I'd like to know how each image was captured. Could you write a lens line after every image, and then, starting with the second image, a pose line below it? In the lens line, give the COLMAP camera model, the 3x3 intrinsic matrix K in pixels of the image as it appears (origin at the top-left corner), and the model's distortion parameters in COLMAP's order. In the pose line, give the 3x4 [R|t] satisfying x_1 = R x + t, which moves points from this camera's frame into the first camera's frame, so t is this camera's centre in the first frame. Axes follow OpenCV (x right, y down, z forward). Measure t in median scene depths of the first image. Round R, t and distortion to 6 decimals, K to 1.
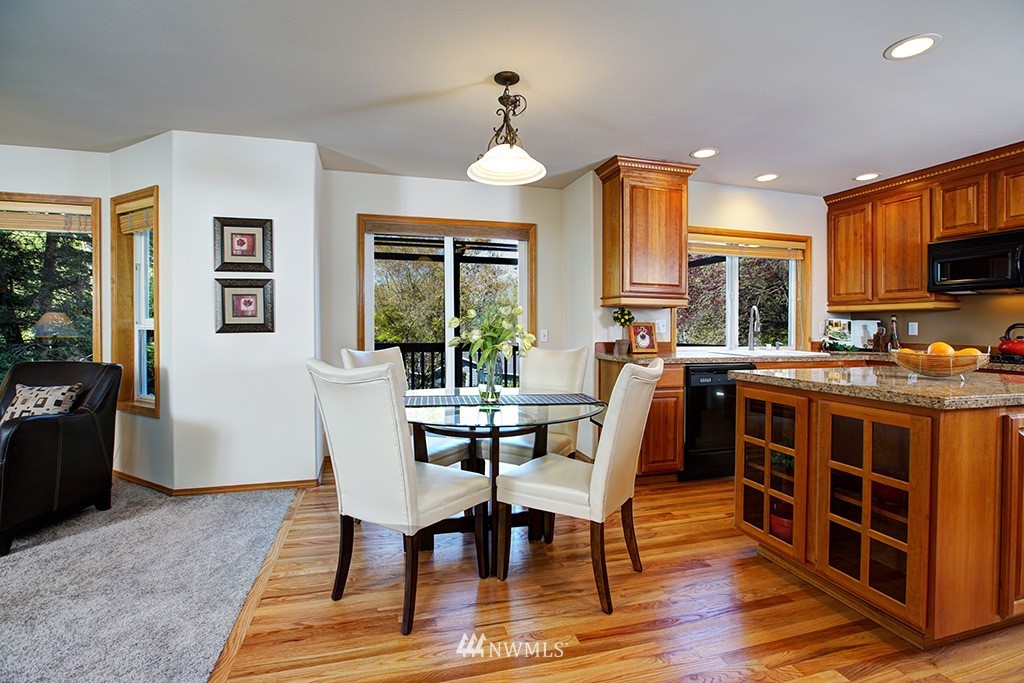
lens RADIAL K [[471.7, 0, 506.0], [0, 471.7, 328.8], [0, 0, 1]] dist [-0.050523, 0.012905]
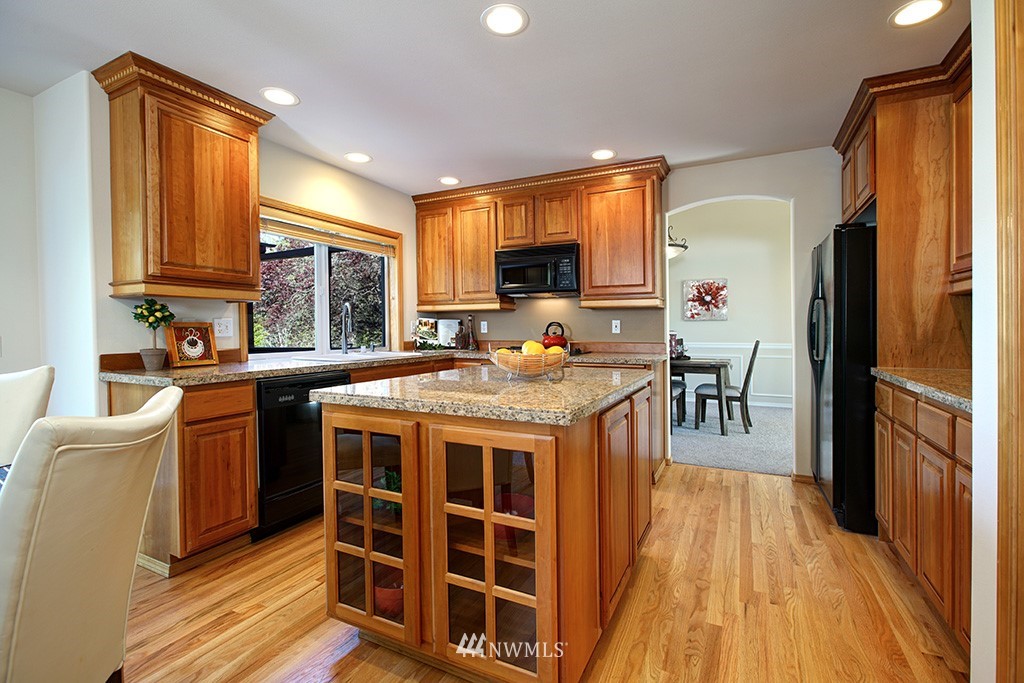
lens RADIAL K [[471.7, 0, 512.0], [0, 471.7, 341.5], [0, 0, 1]] dist [-0.000510, 0.011363]
pose [[0.681014, -0.033174, 0.731519, 0.106133], [0.014669, 0.999391, 0.031665, -0.000465], [-0.732124, -0.010834, 0.681085, 0.189088]]
